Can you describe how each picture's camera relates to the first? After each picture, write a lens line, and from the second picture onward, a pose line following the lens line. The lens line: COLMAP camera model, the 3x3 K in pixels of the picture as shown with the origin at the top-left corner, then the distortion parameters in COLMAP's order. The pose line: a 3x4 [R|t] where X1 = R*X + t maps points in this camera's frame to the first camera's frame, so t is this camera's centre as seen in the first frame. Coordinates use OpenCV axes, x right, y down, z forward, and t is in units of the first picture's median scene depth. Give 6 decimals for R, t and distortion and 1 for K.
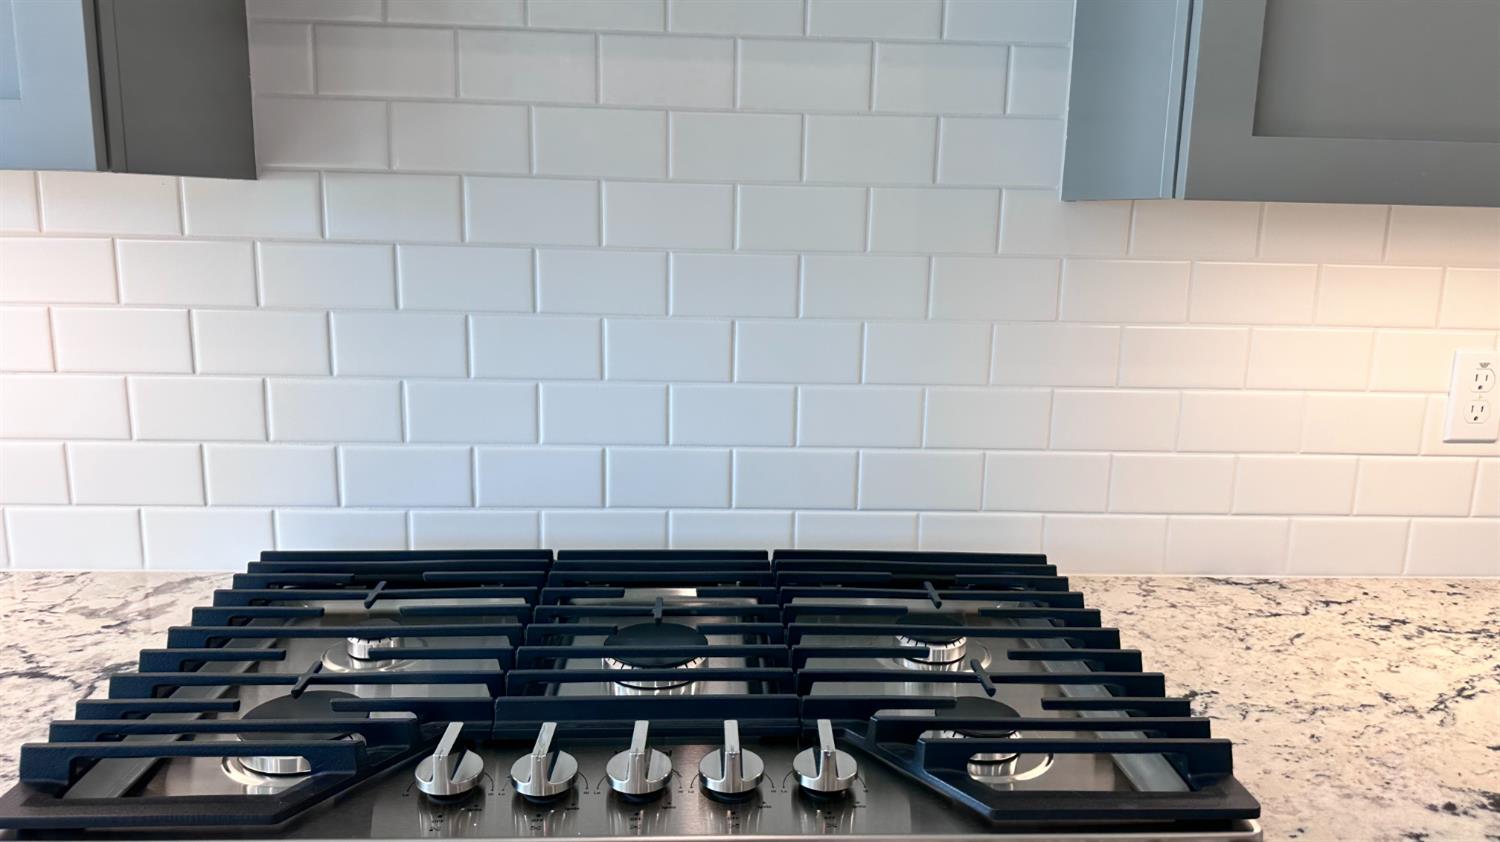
lens RADIAL K [[1049.5, 0, 745.9], [0, 1049.5, 419.3], [0, 0, 1]] dist [0.114396, -0.164273]
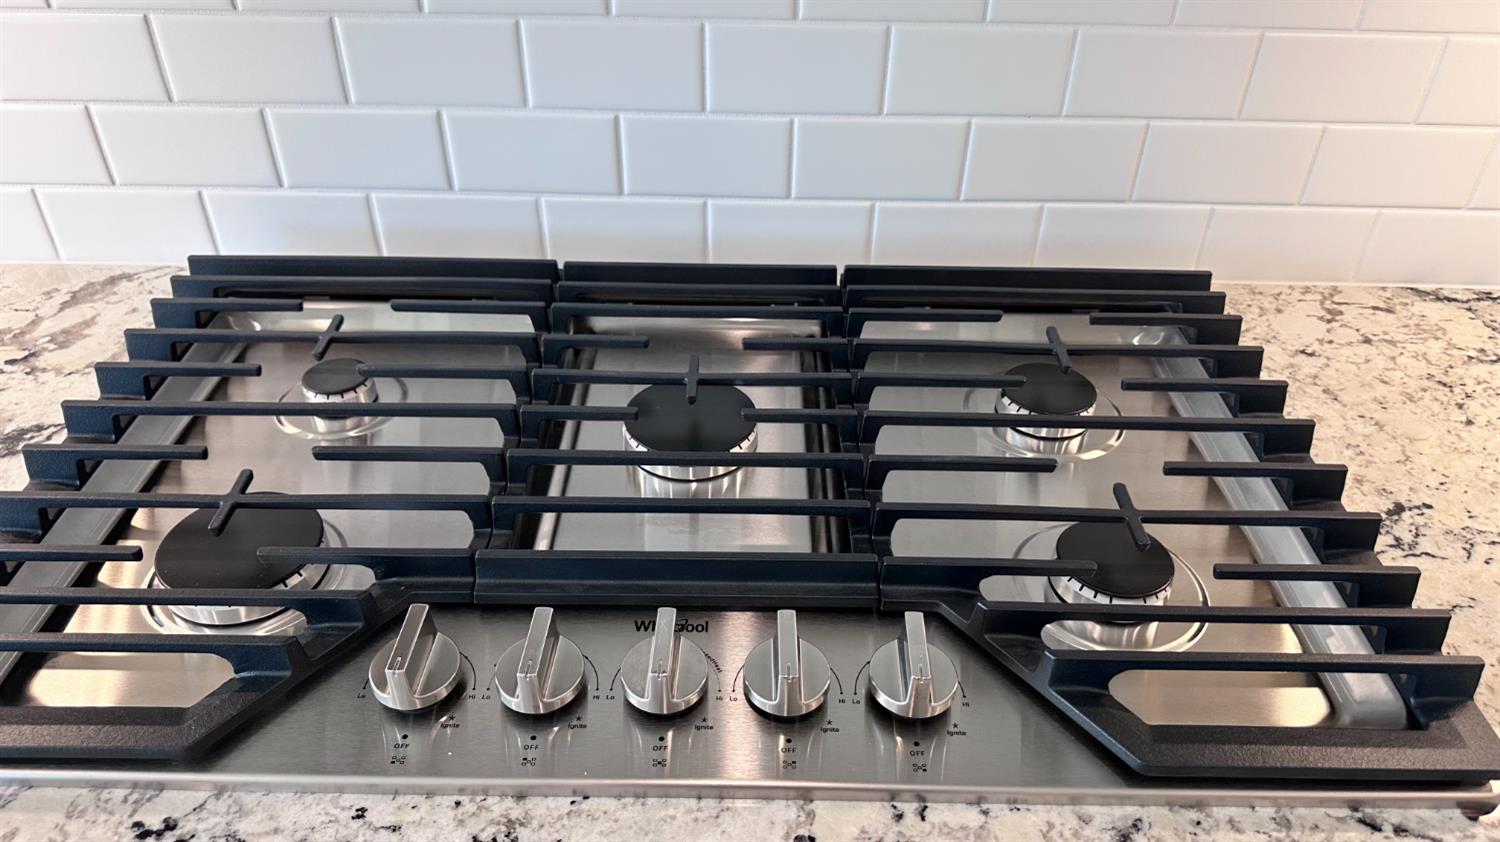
lens RADIAL K [[1052.7, 0, 744.5], [0, 1052.7, 475.7], [0, 0, 1]] dist [0.098424, -0.122708]
pose [[0.998738, 0.022998, -0.044656, -0.008908], [-0.000429, 0.892897, 0.450261, -0.088090], [0.050228, -0.449674, 0.891780, 0.257868]]
